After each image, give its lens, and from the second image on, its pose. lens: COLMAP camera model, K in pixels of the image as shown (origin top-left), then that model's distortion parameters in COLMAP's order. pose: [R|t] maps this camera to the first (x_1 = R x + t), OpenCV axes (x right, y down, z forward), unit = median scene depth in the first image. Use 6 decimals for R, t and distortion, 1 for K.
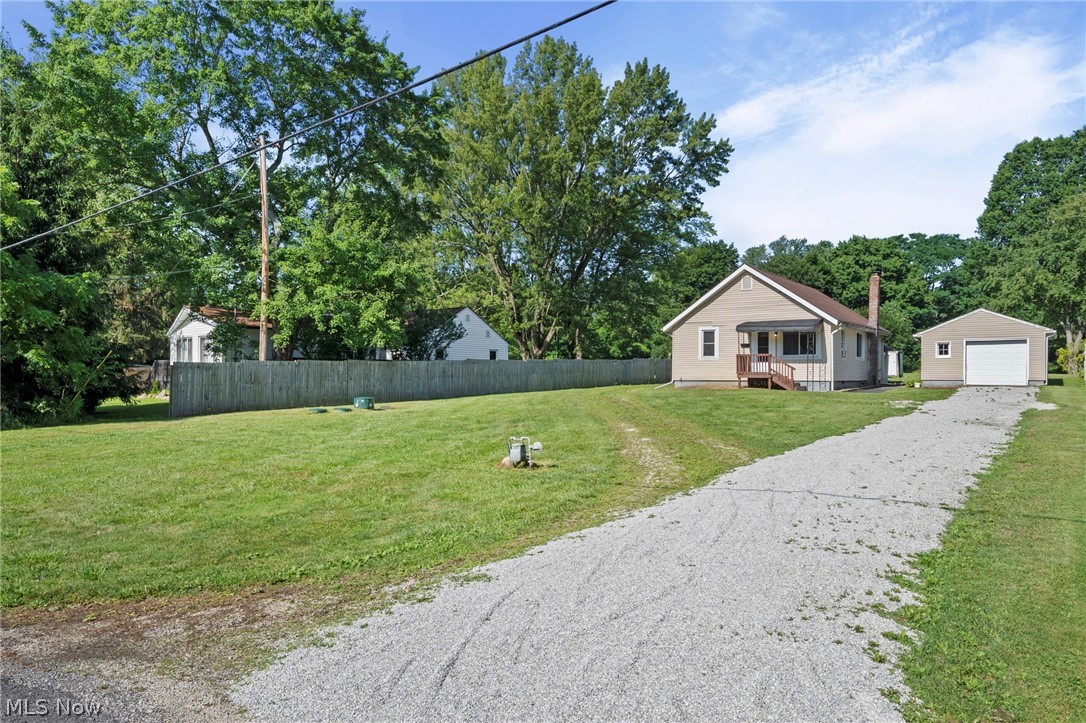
lens RADIAL K [[745.4, 0, 540.9], [0, 745.4, 376.3], [0, 0, 1]] dist [0.005241, 0.001195]
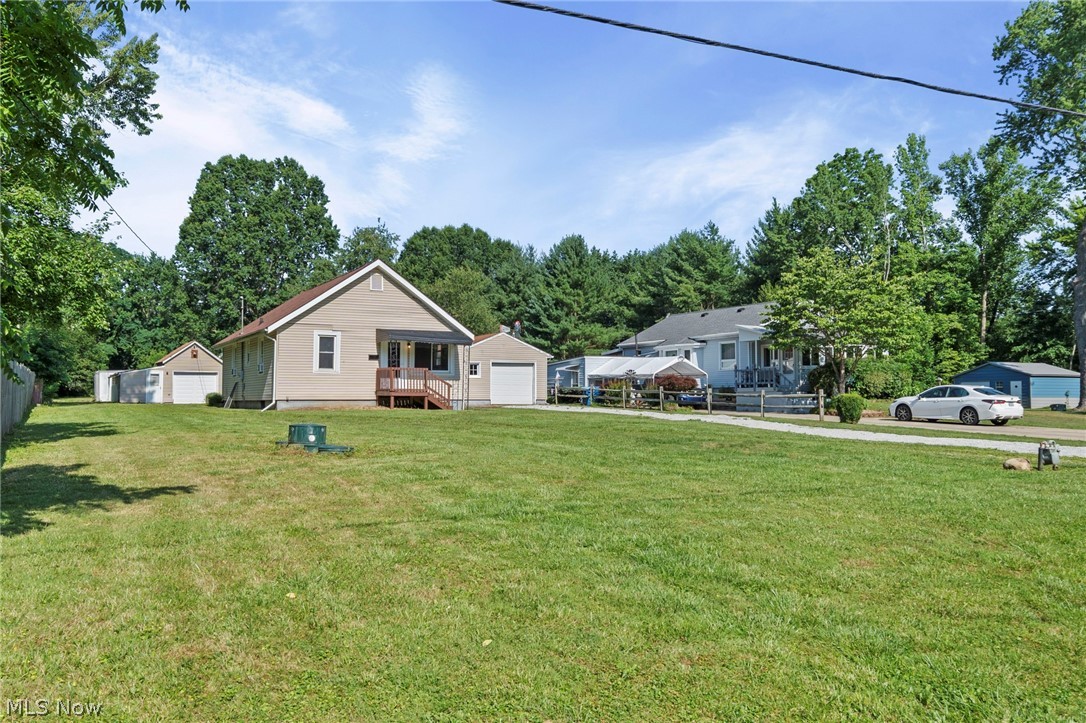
lens RADIAL K [[891.3, 0, 543.0], [0, 891.3, 361.5], [0, 0, 1]] dist [-0.005758, -0.002770]
pose [[0.435102, 0.039791, 0.899502, -0.306792], [0.003212, 0.998948, -0.045744, 0.005251], [-0.900376, 0.022793, 0.434516, 0.233307]]
